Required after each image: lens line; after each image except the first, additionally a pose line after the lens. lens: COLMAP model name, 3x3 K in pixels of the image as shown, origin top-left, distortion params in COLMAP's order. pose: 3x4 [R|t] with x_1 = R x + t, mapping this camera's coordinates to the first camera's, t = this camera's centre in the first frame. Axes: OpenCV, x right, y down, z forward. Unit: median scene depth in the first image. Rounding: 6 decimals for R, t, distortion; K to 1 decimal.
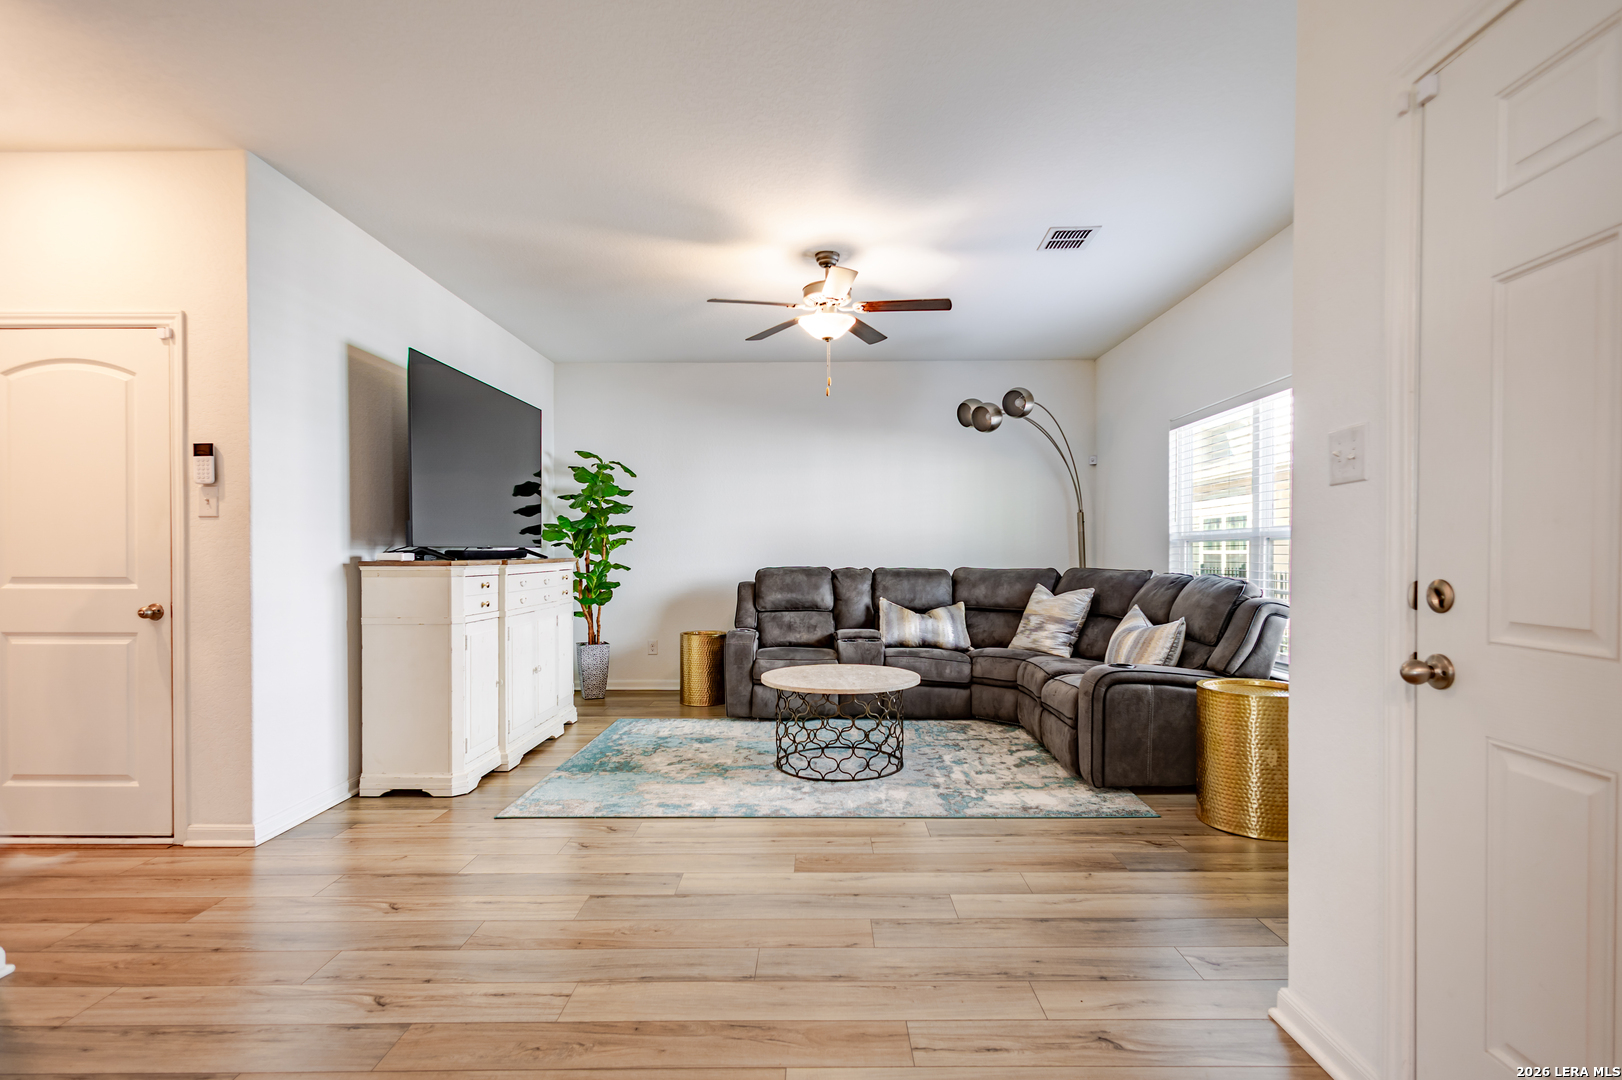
lens RADIAL K [[790.0, 0, 818.8], [0, 790.0, 557.2], [0, 0, 1]] dist [0.025359, -0.005349]
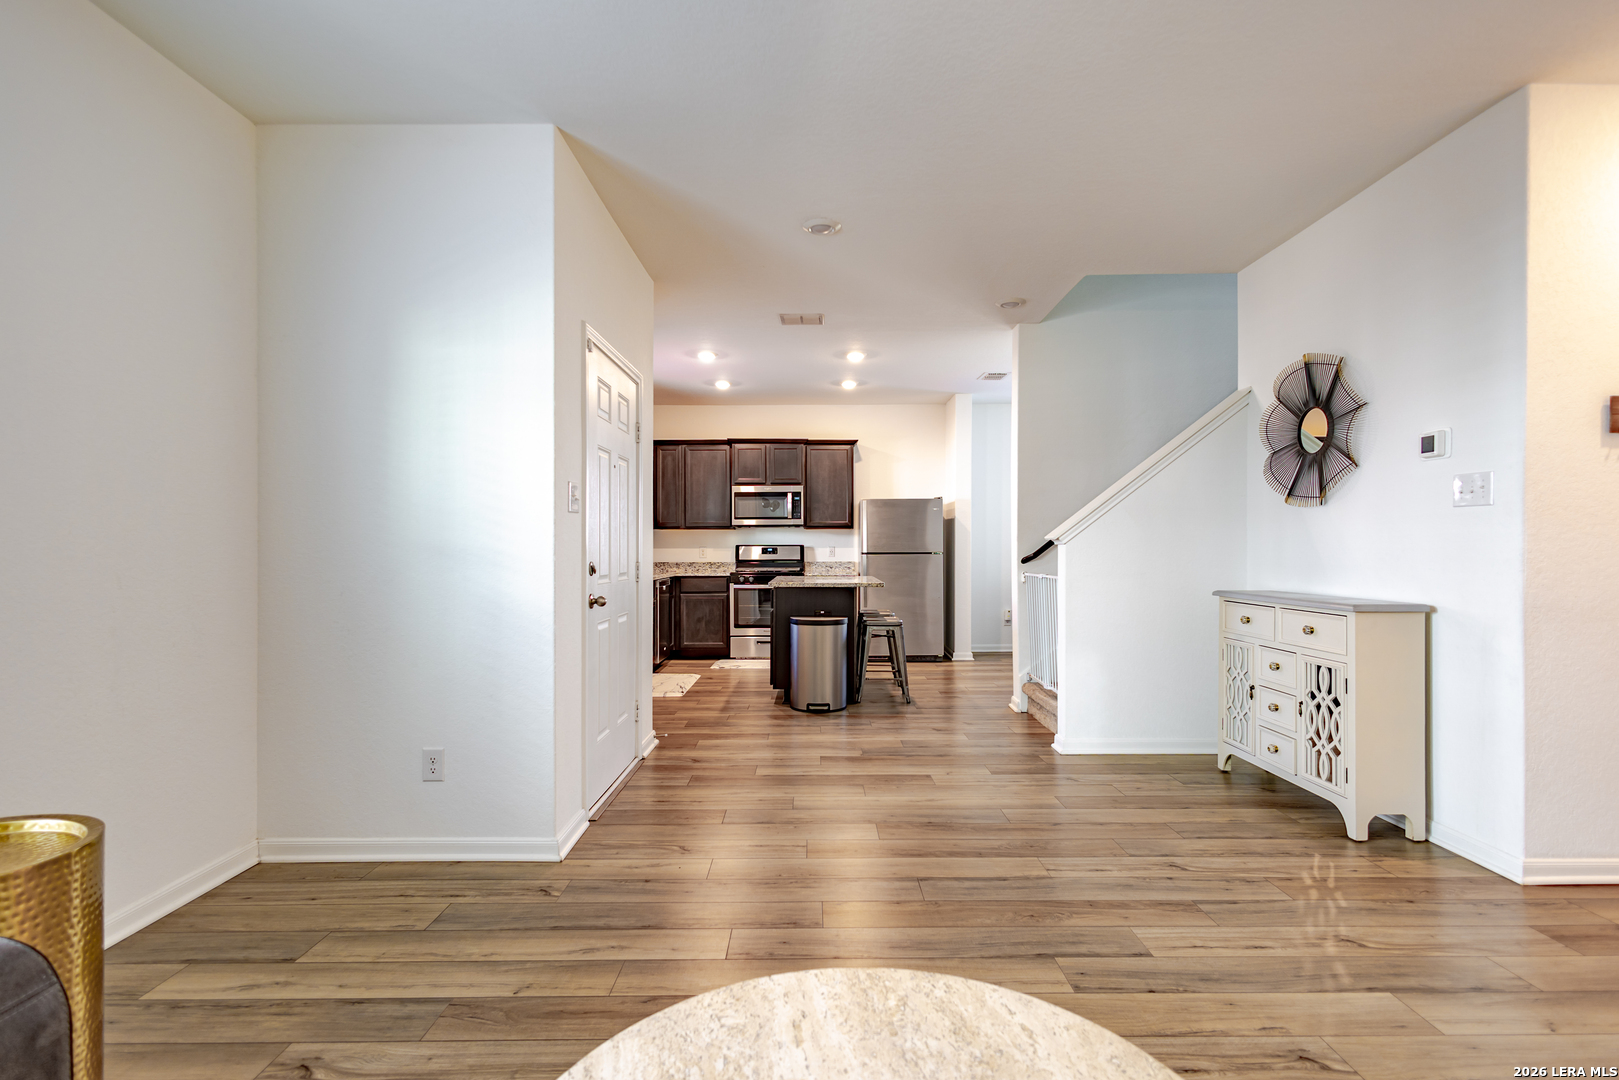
lens RADIAL K [[788.5, 0, 813.5], [0, 788.5, 576.2], [0, 0, 1]] dist [0.025359, -0.005349]
pose [[-0.999973, 0.006214, -0.003817, 0.047171], [0.006049, 0.999108, 0.041802, -0.008702], [0.004073, 0.041778, -0.999119, 1.185397]]
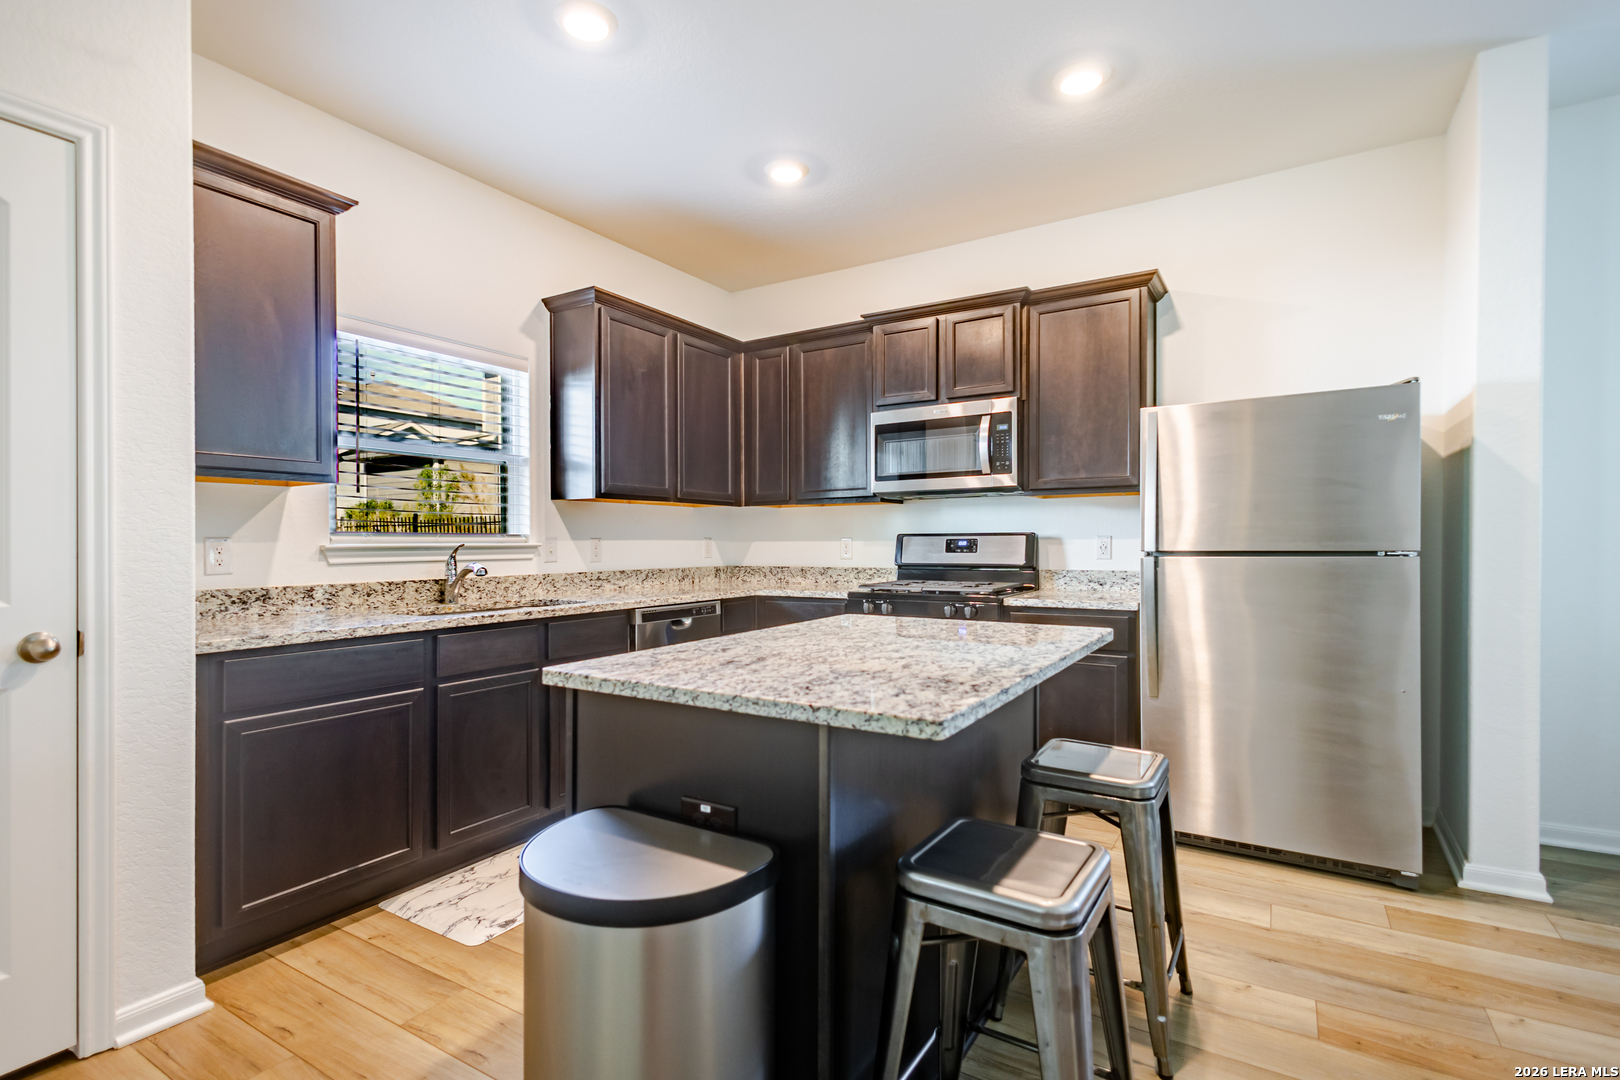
lens RADIAL K [[789.0, 0, 787.4], [0, 789.0, 554.8], [0, 0, 1]] dist [0.025359, -0.005349]
pose [[-0.851050, -0.000489, 0.525085, -0.182496], [0.011617, 0.999737, 0.019761, -0.000238], [-0.524957, 0.022918, -0.850820, 0.047729]]
